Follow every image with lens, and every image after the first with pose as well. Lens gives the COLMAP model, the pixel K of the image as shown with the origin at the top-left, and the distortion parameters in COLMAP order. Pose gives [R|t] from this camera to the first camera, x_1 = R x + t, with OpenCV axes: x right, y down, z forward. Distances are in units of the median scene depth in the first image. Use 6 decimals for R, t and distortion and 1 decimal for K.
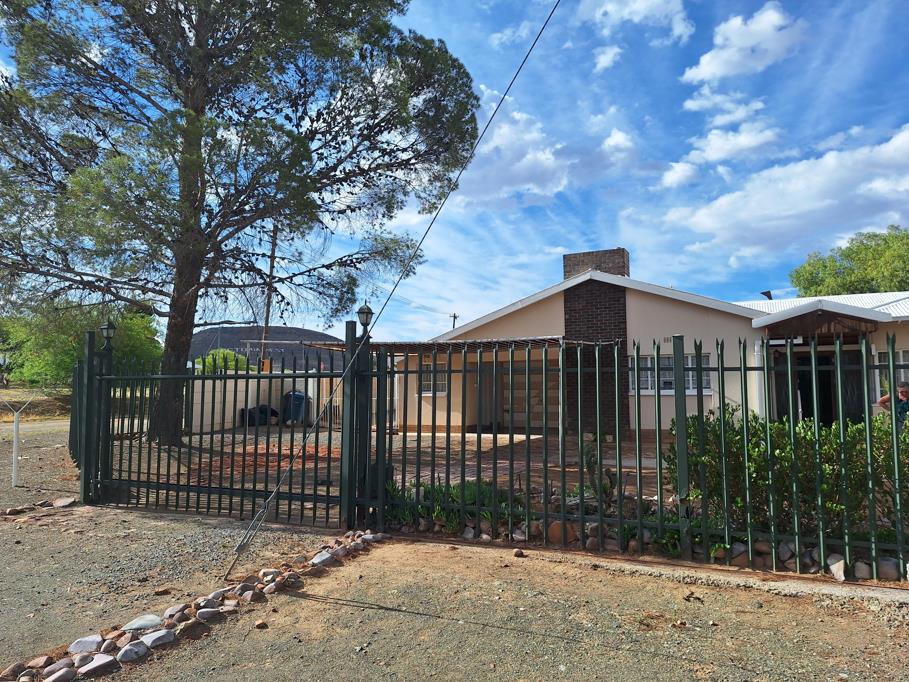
lens RADIAL K [[644.0, 0, 454.5], [0, 644.0, 341.0], [0, 0, 1]] dist [0.003874, 0.000198]
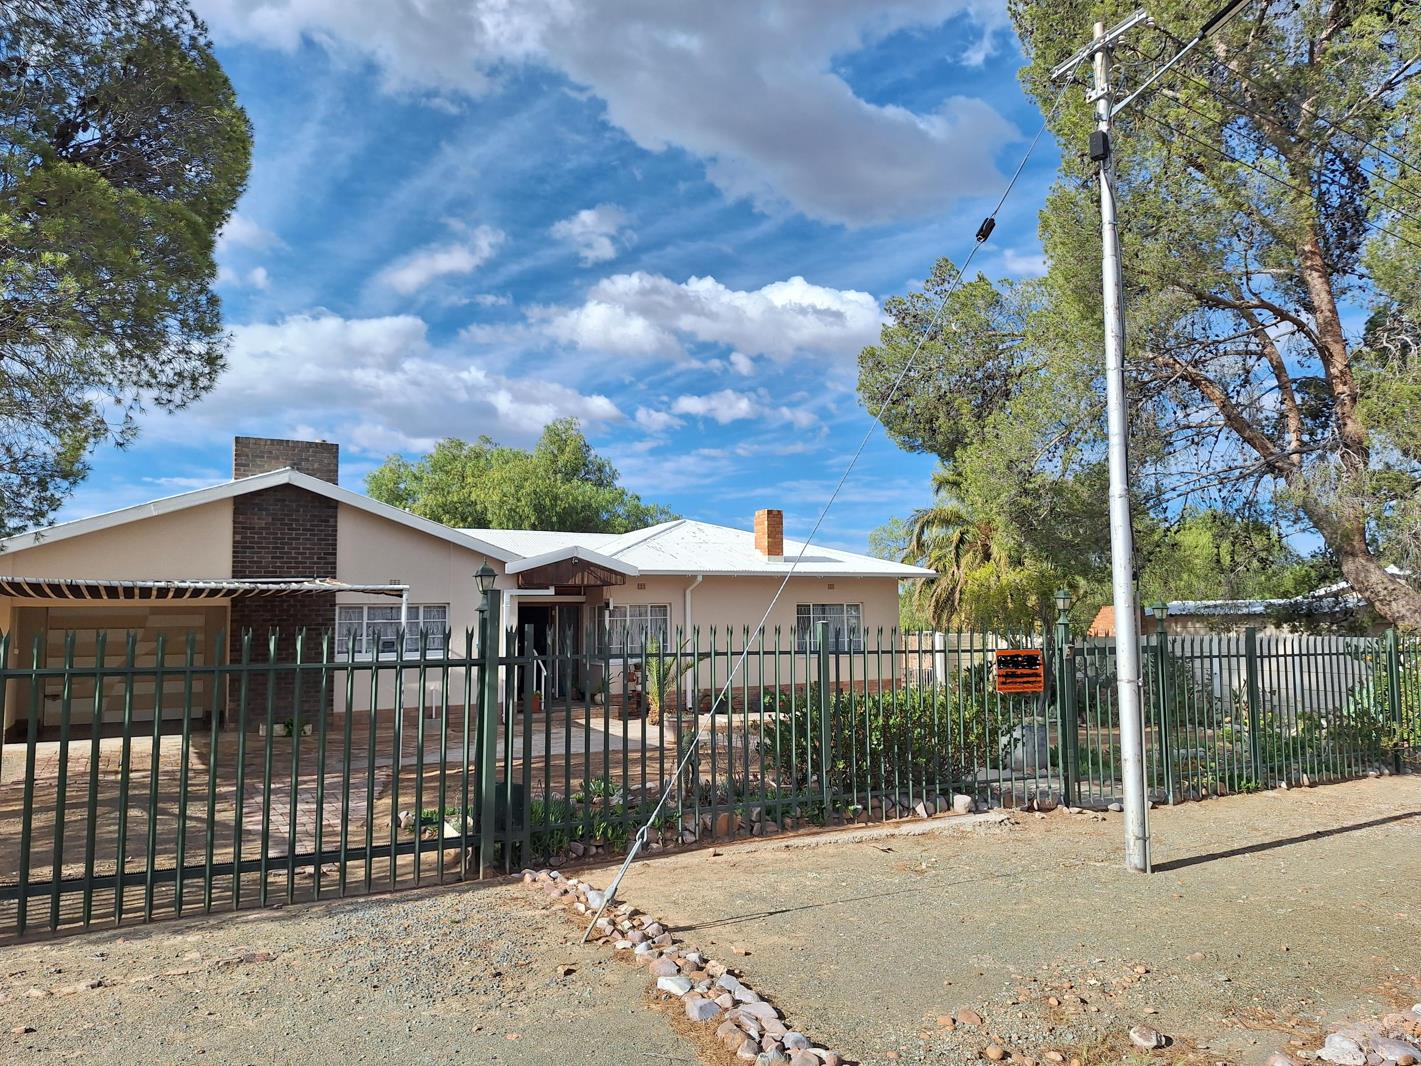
lens RADIAL K [[1059.5, 0, 710.5], [0, 1059.5, 533.0], [0, 0, 1]] dist [0.008569, 0.003126]
pose [[0.561576, 0.069256, 0.824522, -0.500409], [-0.055209, 0.997407, -0.046175, -0.025193], [-0.825582, -0.019590, 0.563943, 0.062382]]
